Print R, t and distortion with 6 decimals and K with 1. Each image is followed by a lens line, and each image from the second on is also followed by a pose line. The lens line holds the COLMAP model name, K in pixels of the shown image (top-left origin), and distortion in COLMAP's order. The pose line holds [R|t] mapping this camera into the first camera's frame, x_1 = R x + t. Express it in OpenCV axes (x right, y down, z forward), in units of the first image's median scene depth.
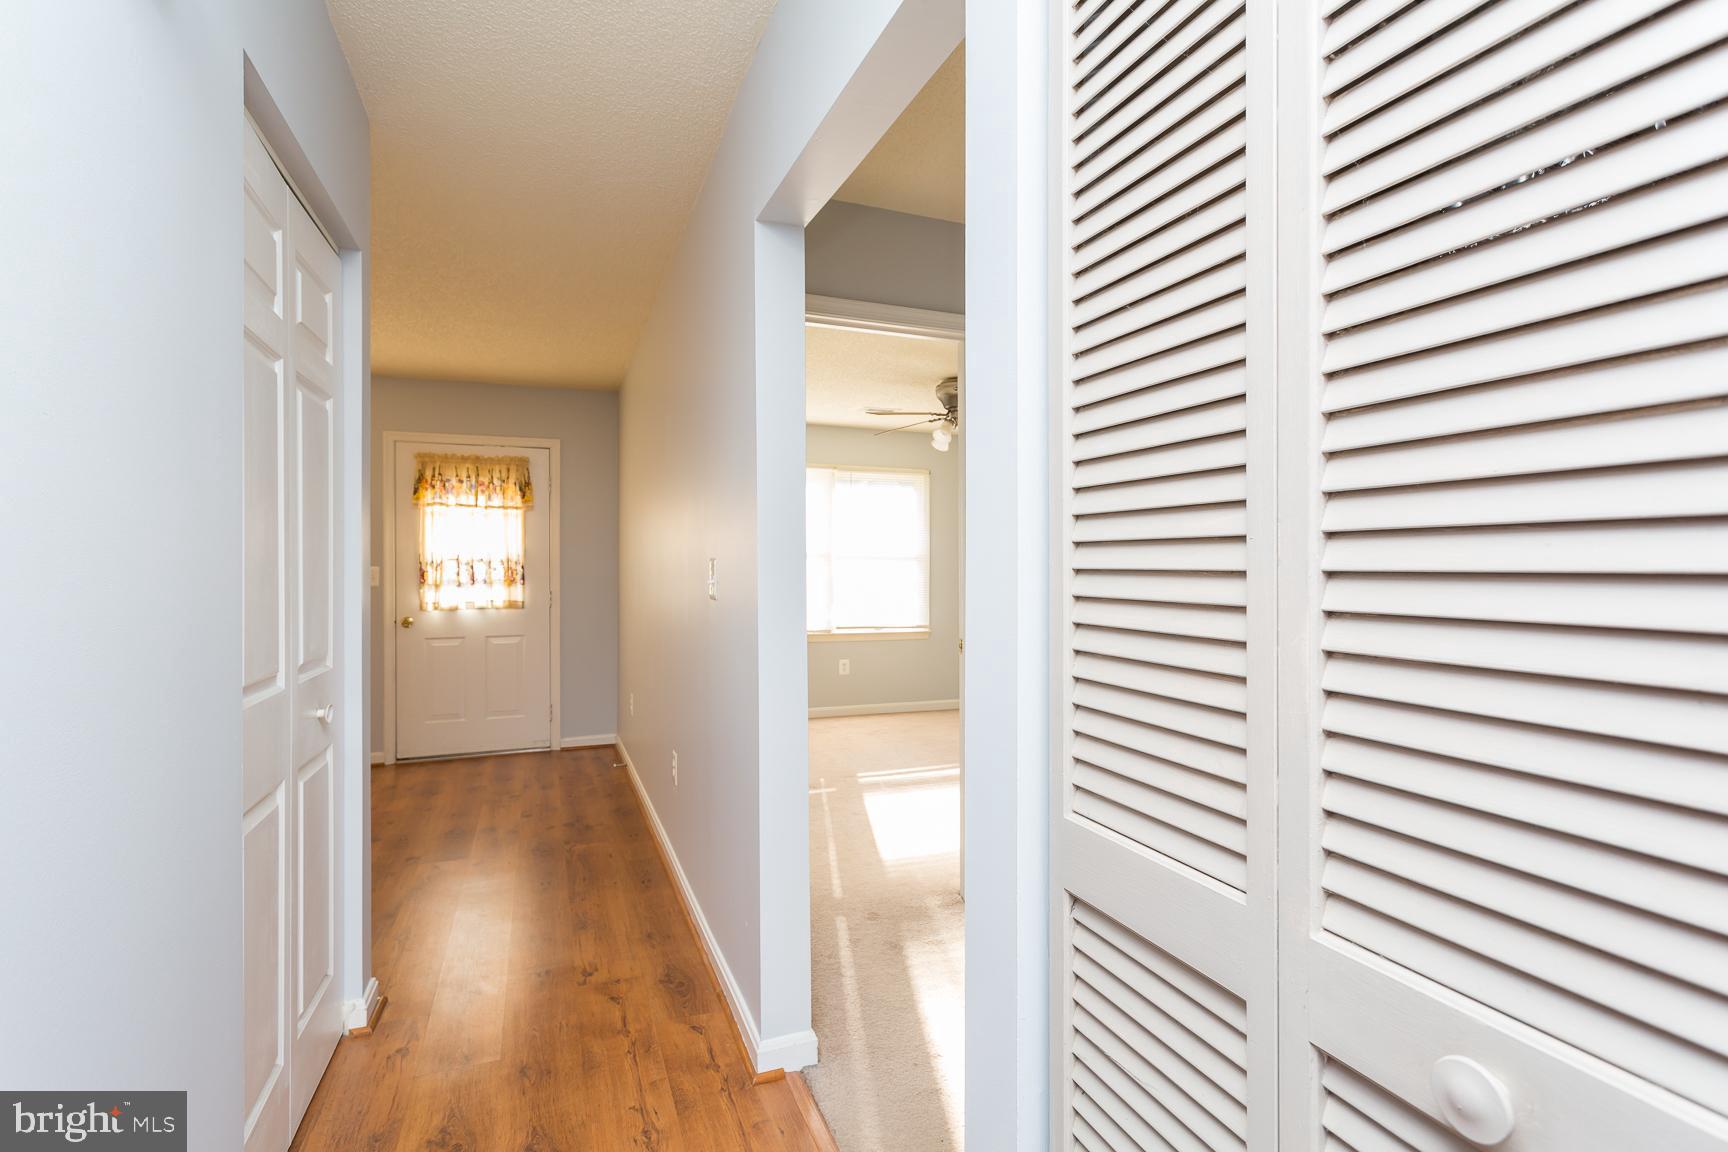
lens RADIAL K [[835.6, 0, 858.9], [0, 835.6, 565.7], [0, 0, 1]] dist [0.010933, 0.001058]
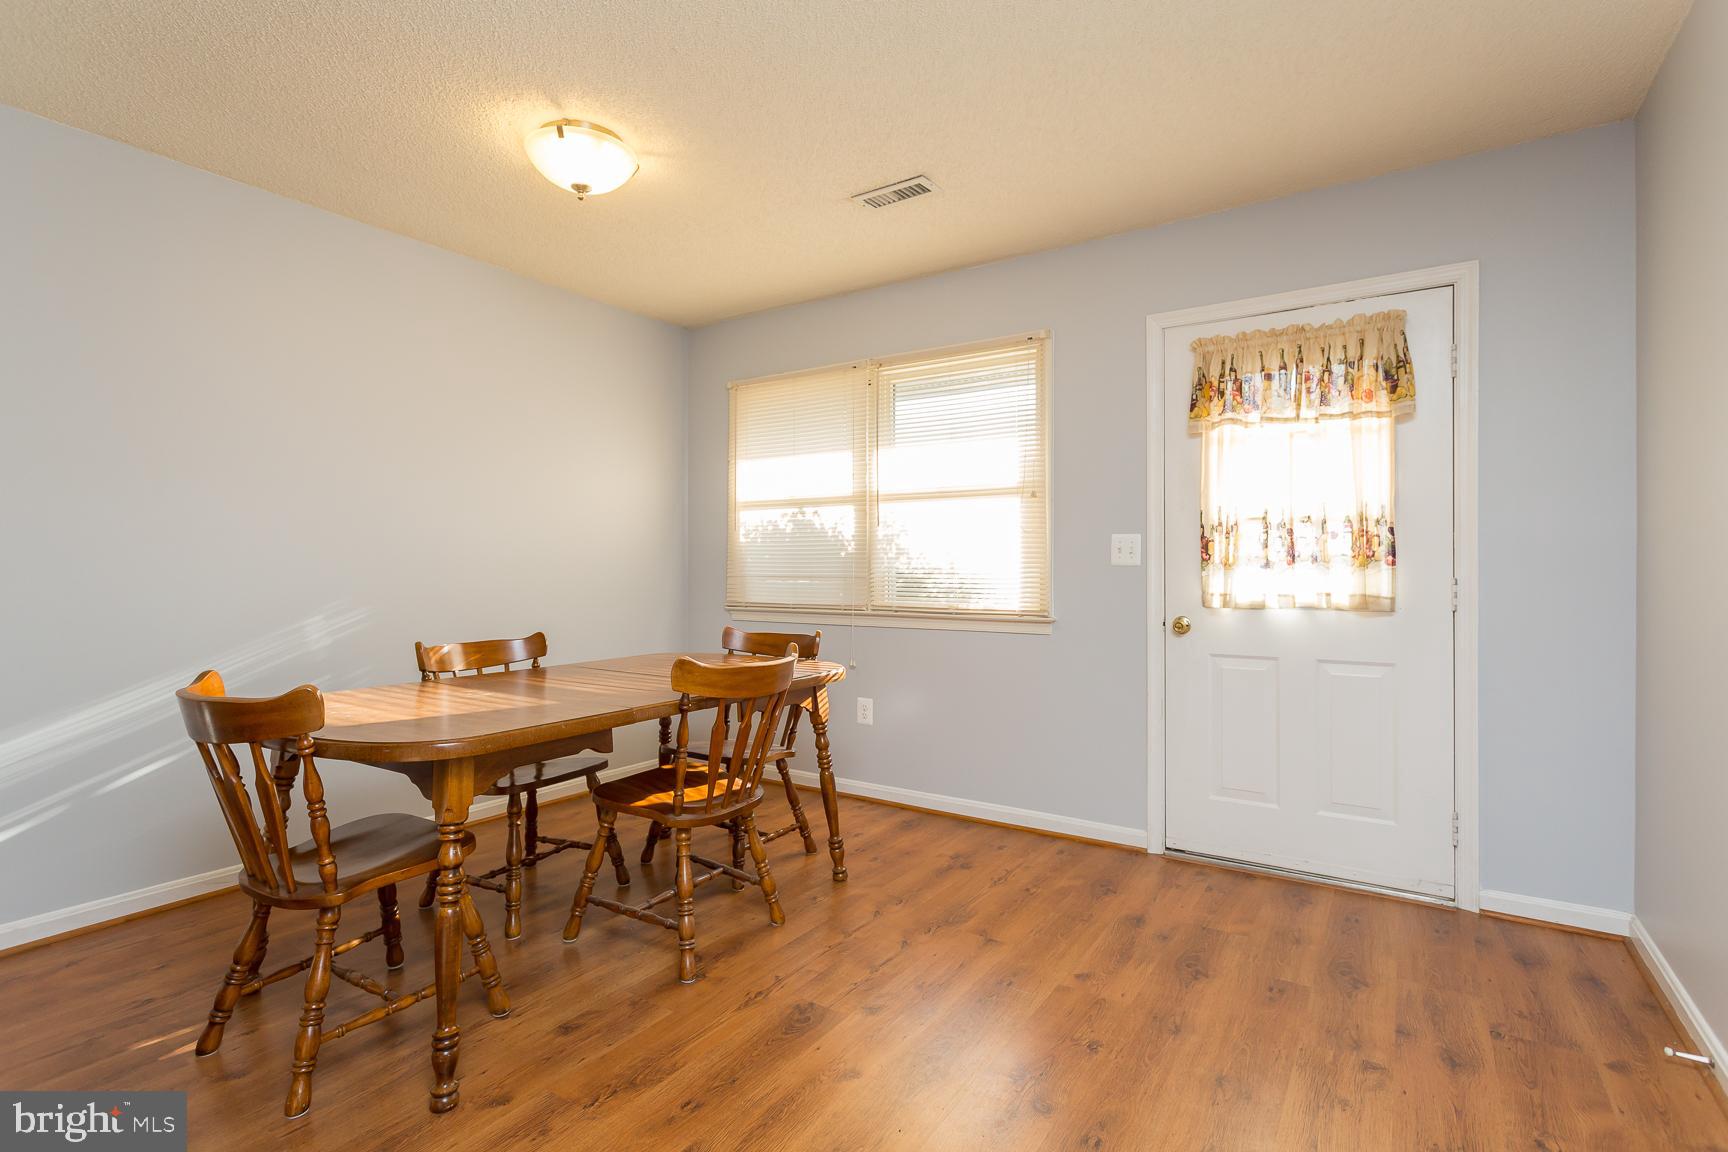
lens RADIAL K [[835.6, 0, 865.7], [0, 835.6, 566.2], [0, 0, 1]] dist [0.010933, 0.001058]
pose [[0.589685, 0.005380, -0.807616, -0.181891], [0.005406, 0.999929, 0.010608, 0.016794], [0.807615, -0.010621, 0.589614, 0.450783]]
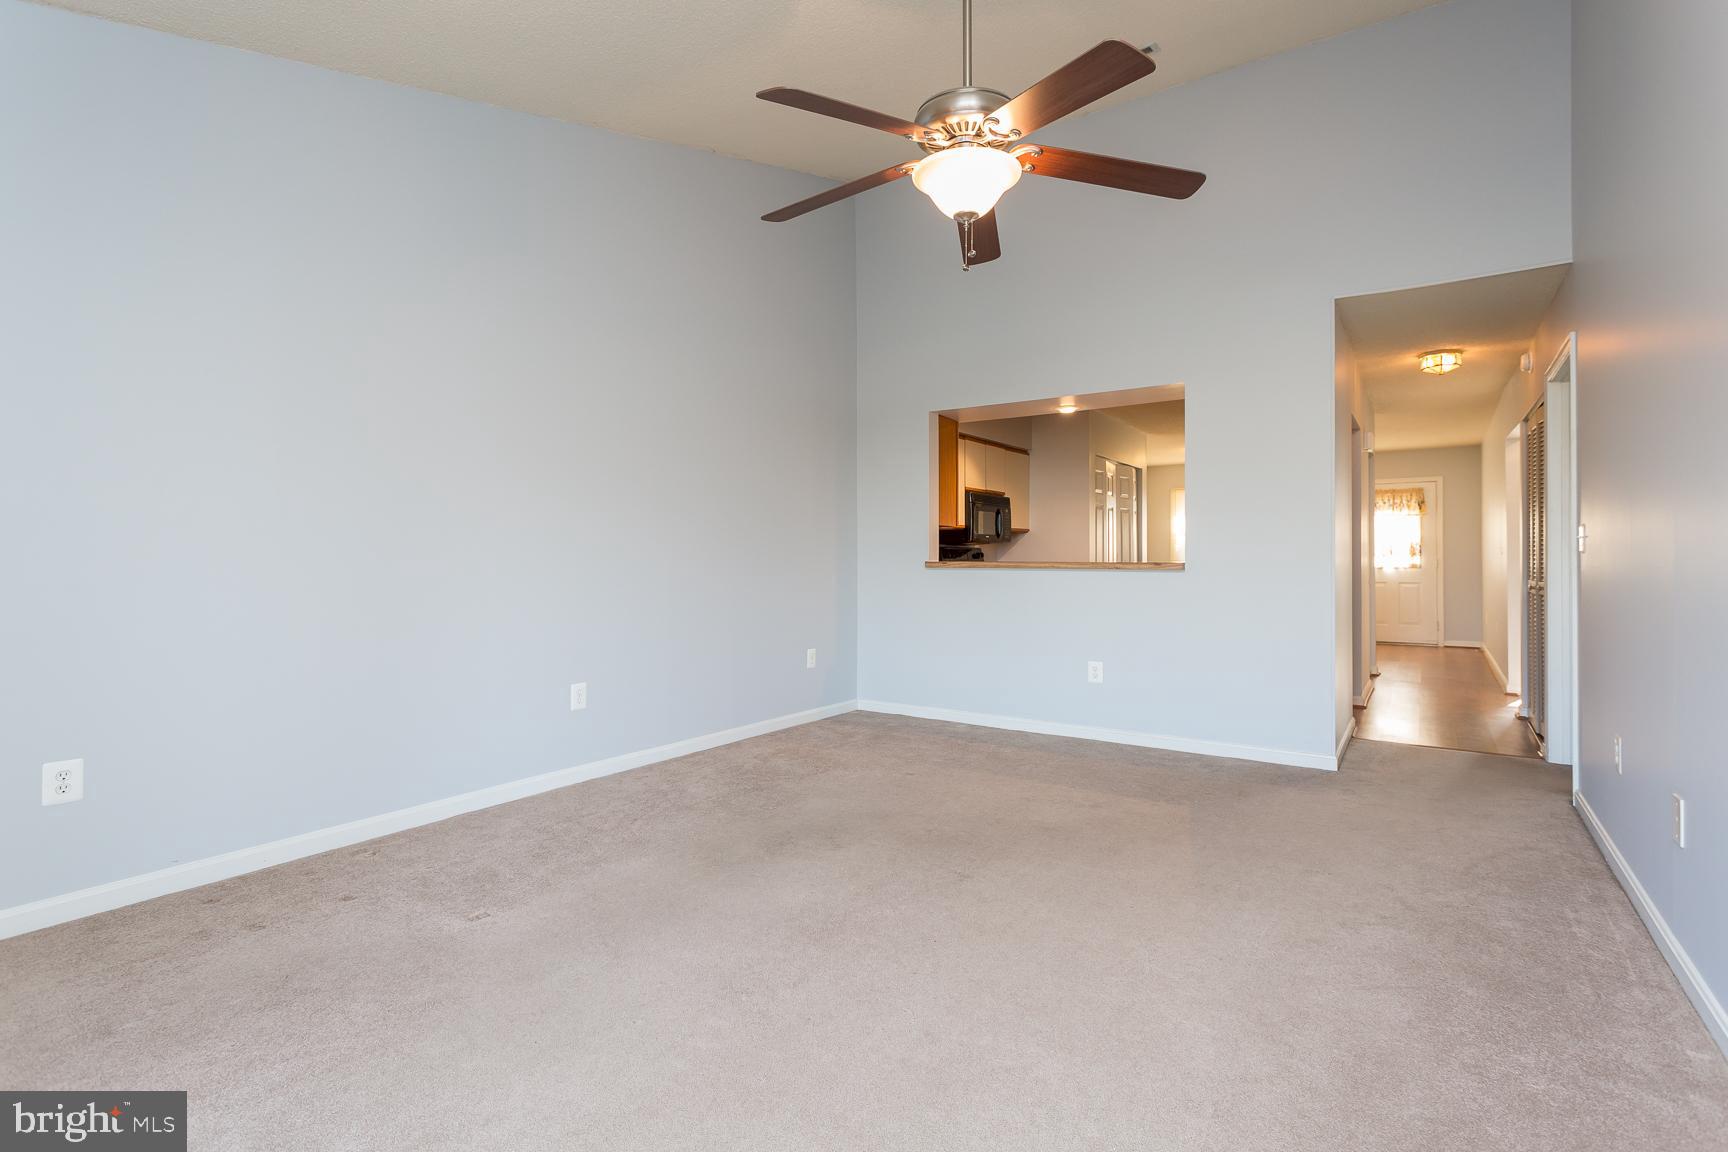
lens RADIAL K [[835.6, 0, 866.3], [0, 835.6, 566.6], [0, 0, 1]] dist [0.010933, 0.001058]
pose [[0.578846, 0.004000, -0.815427, 0.419416], [0.007414, 0.999921, 0.010168, 0.018478], [0.815403, -0.011931, 0.578771, -1.113822]]
